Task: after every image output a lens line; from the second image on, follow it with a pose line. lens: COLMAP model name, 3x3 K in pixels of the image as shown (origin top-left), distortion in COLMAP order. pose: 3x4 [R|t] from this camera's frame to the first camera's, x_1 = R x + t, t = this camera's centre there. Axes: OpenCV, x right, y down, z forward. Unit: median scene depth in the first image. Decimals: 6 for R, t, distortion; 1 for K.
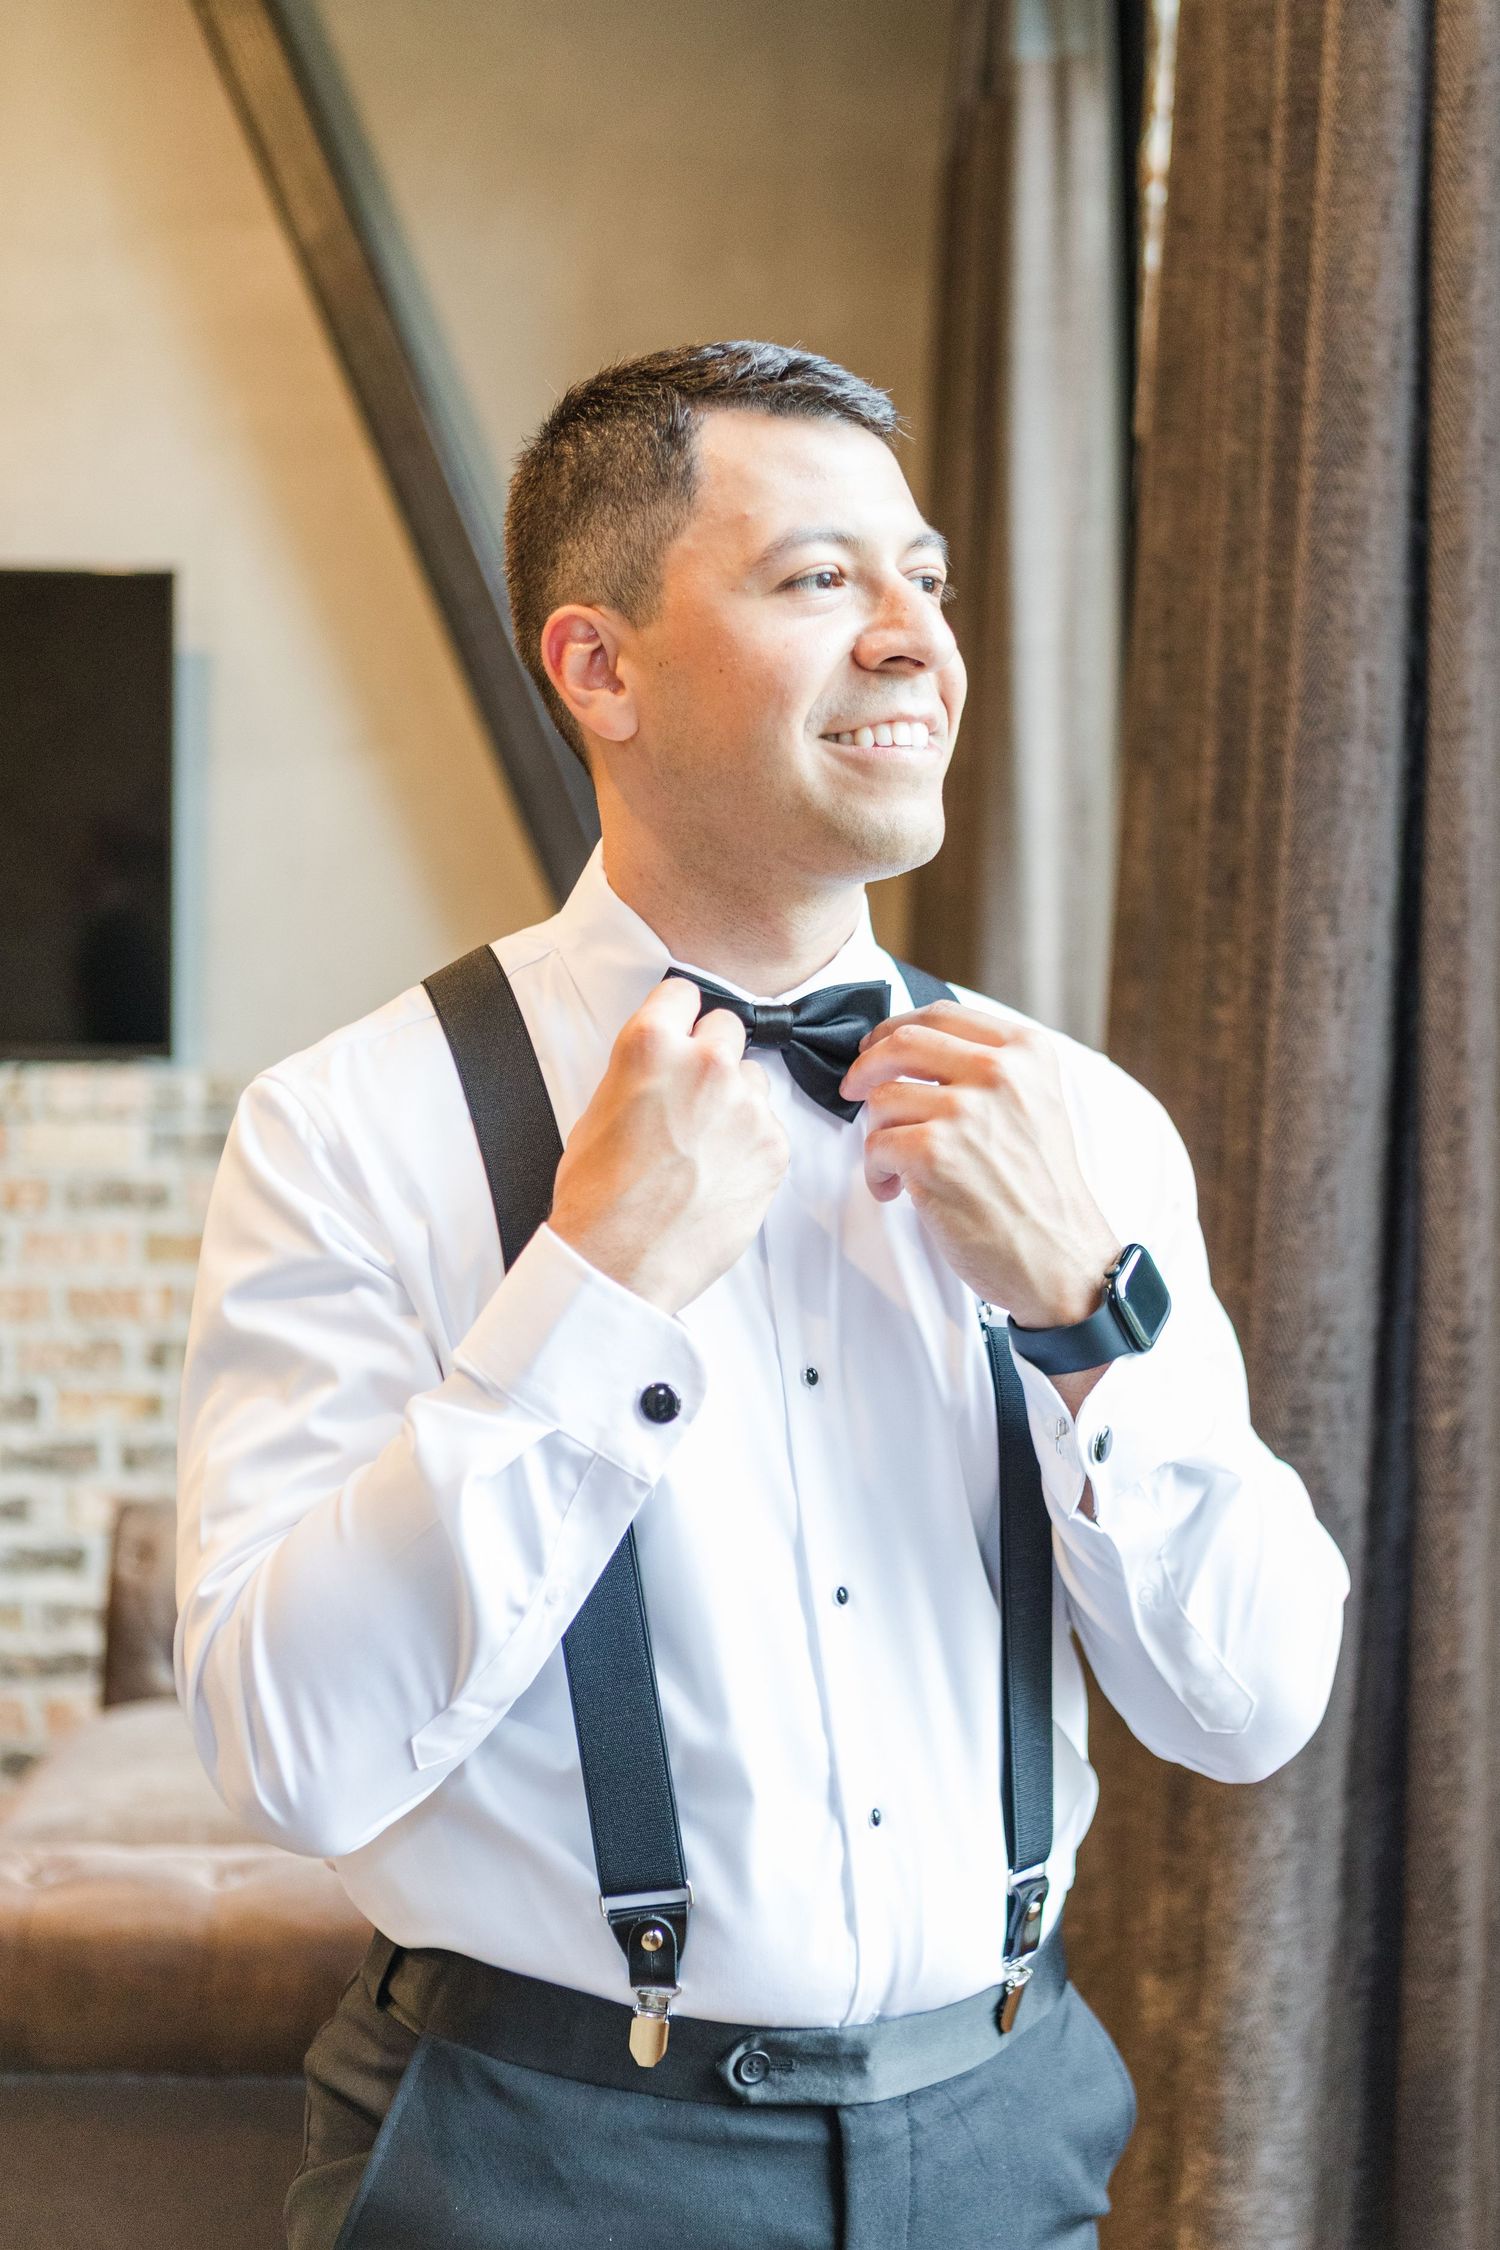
lens RADIAL K [[2961.8, 0, 833.5], [0, 2961.8, 1050.7], [0, 0, 1]] dist [-0.029800, 0.000000]
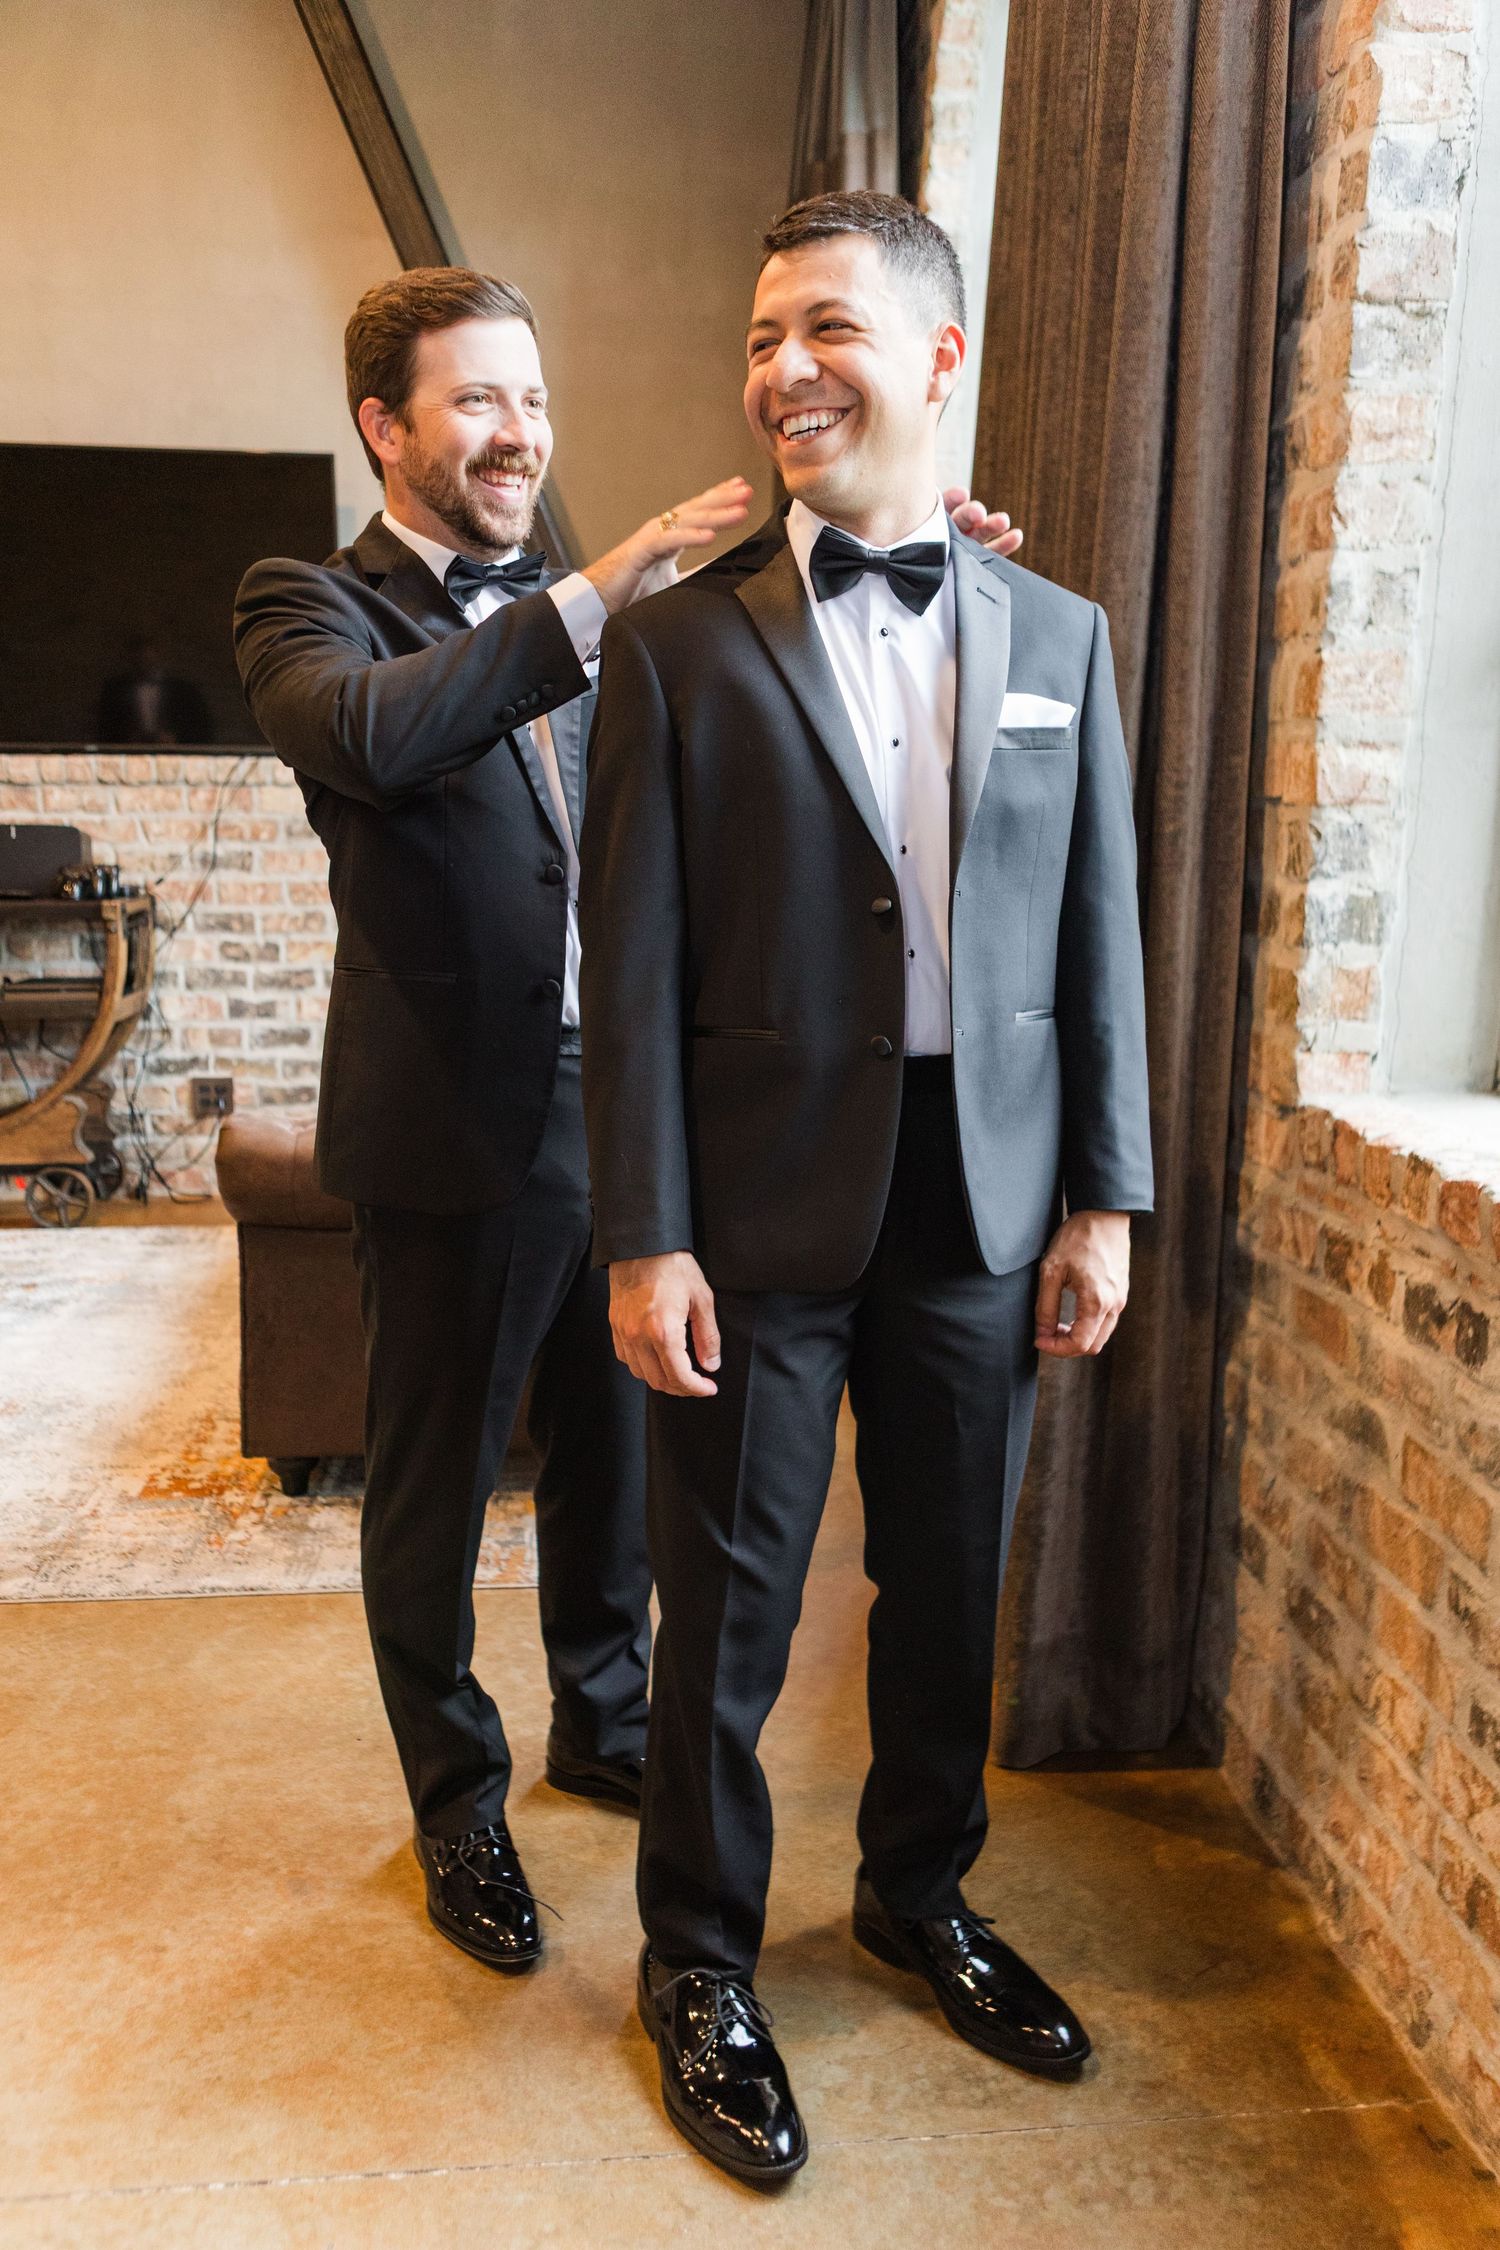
lens RADIAL K [[1780.7, 0, 739.1], [0, 1780.7, 1166.8], [0, 0, 1]] dist [0.011086, -0.011572]
pose [[0.996526, -0.020441, 0.080730, -0.191427], [0.005407, 0.983244, 0.182217, 0.126484], [-0.083102, -0.181147, 0.979939, -0.220798]]
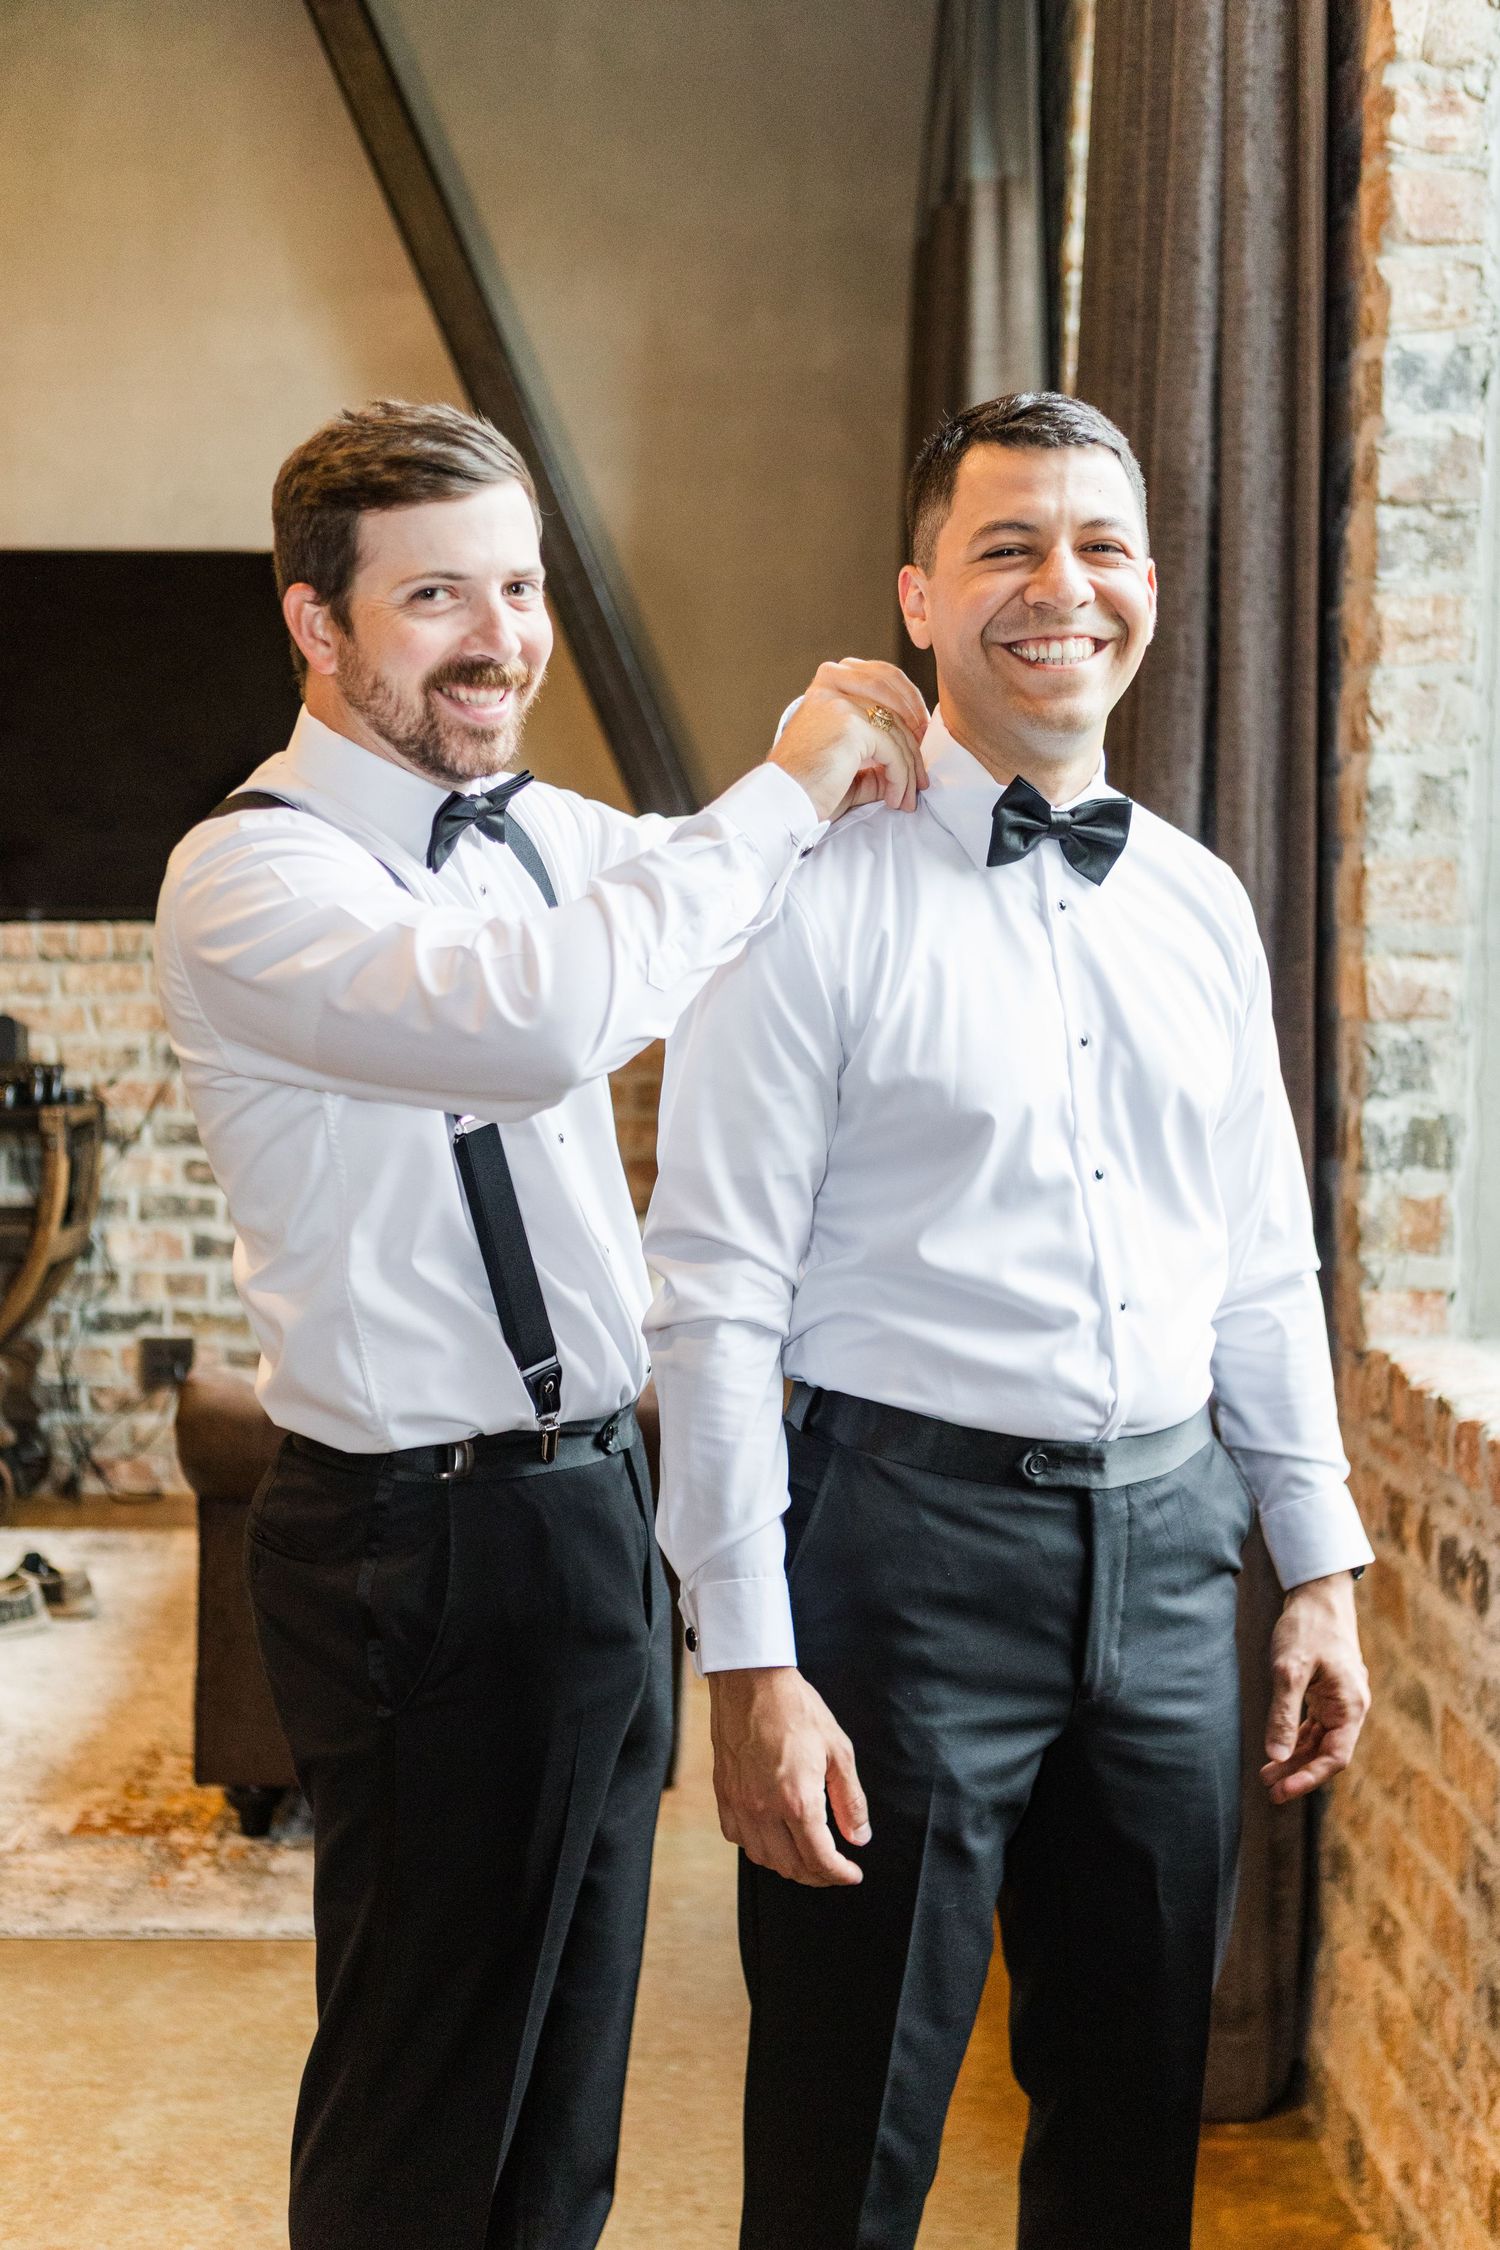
lens RADIAL K [[2948.1, 0, 750.6], [0, 2948.1, 1127.5], [0, 0, 1]] dist [-0.030001, 0.000000]
pose [[0.999922, -0.011255, -0.005410, -0.080448], [0.011511, 0.998685, 0.049949, 0.081262], [0.004840, -0.050007, 0.998737, -0.822867]]
